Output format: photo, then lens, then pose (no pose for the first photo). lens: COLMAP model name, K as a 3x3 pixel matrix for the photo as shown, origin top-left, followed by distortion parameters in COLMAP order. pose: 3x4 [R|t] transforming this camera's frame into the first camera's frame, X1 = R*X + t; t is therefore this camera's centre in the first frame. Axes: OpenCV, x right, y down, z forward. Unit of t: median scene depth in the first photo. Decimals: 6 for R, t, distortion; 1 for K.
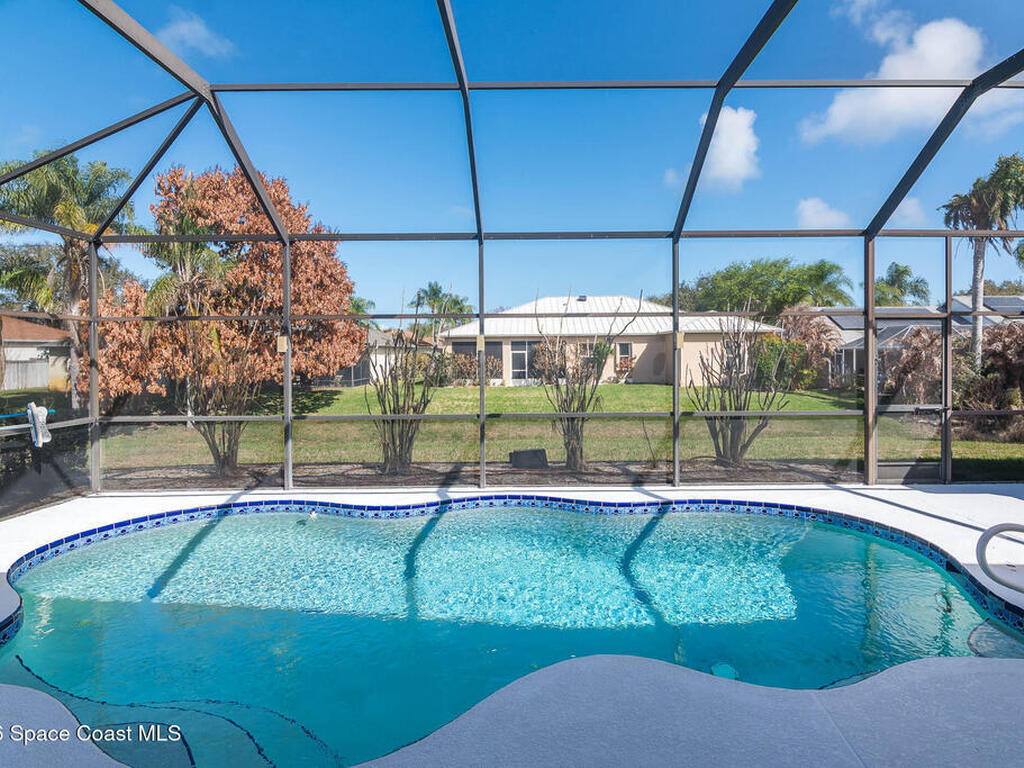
lens RADIAL K [[560.2, 0, 535.3], [0, 560.2, 352.8], [0, 0, 1]] dist [0.000216, 0.000342]
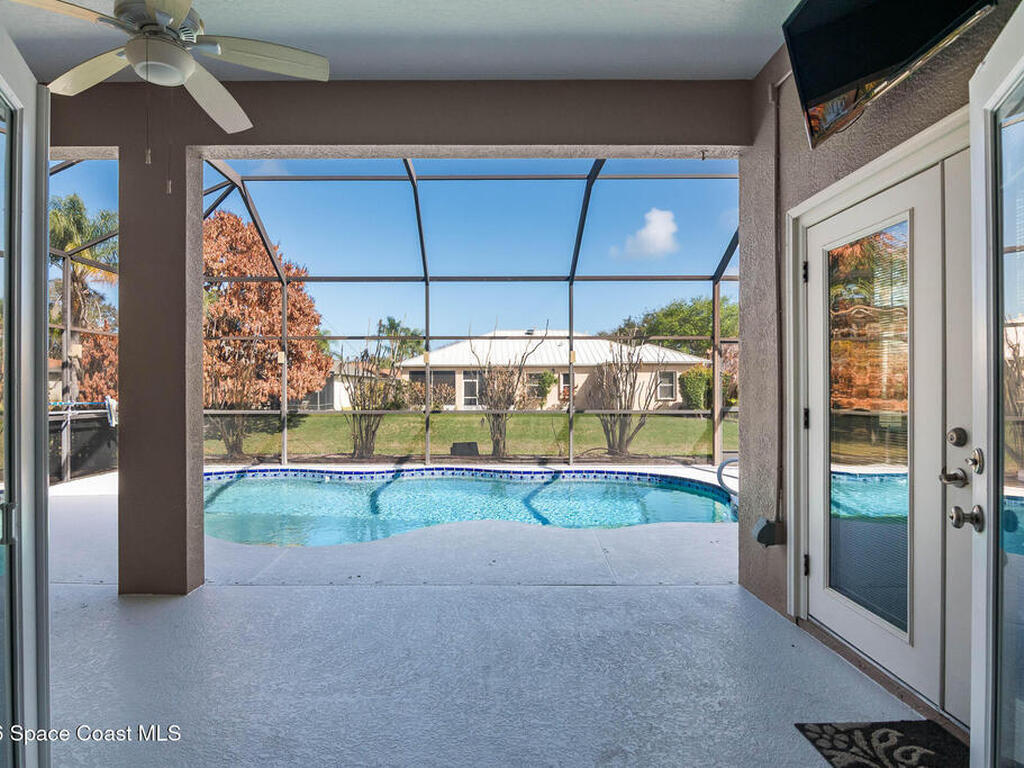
lens RADIAL K [[536.7, 0, 487.9], [0, 536.7, 389.0], [0, 0, 1]] dist [0.005915, -0.000187]
pose [[0.999976, 0.006146, -0.003242, 0.046079], [-0.006122, 0.999954, 0.007397, 0.038922], [0.003287, -0.007377, 0.999967, -0.245420]]
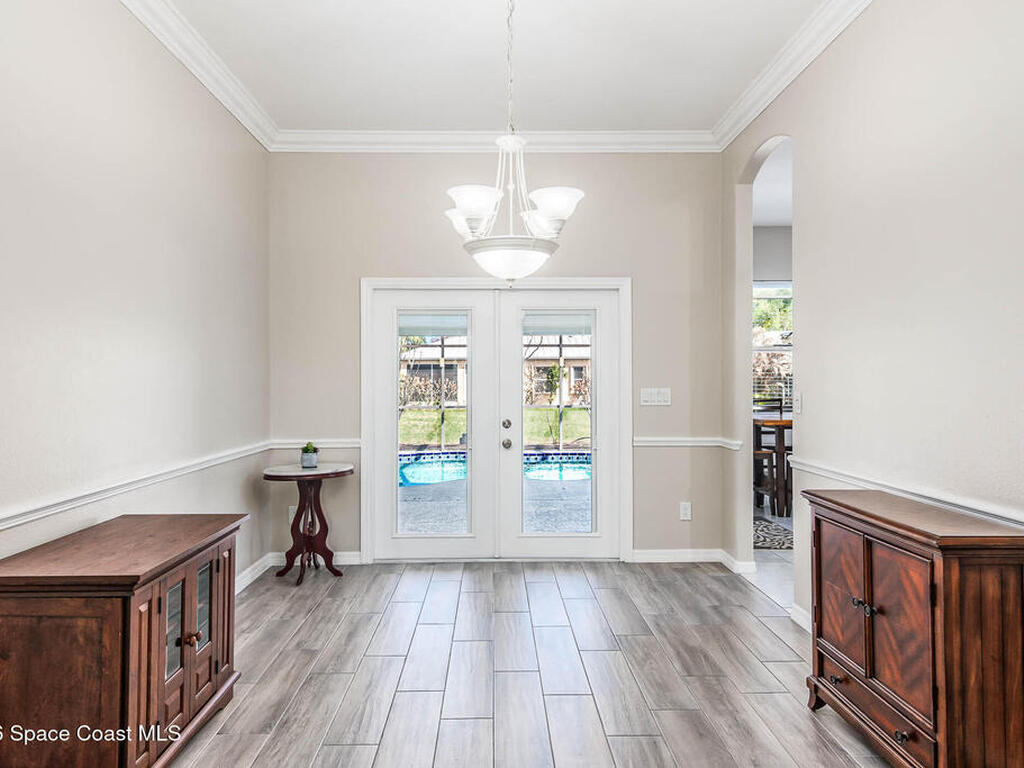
lens RADIAL K [[626.7, 0, 510.9], [0, 626.7, 379.6], [0, 0, 1]] dist [-0.001458, -0.000268]
pose [[0.999653, 0.004383, 0.025975, 0.048048], [-0.004454, 0.999987, 0.002650, 0.021886], [-0.025963, -0.002765, 0.999659, -0.703467]]
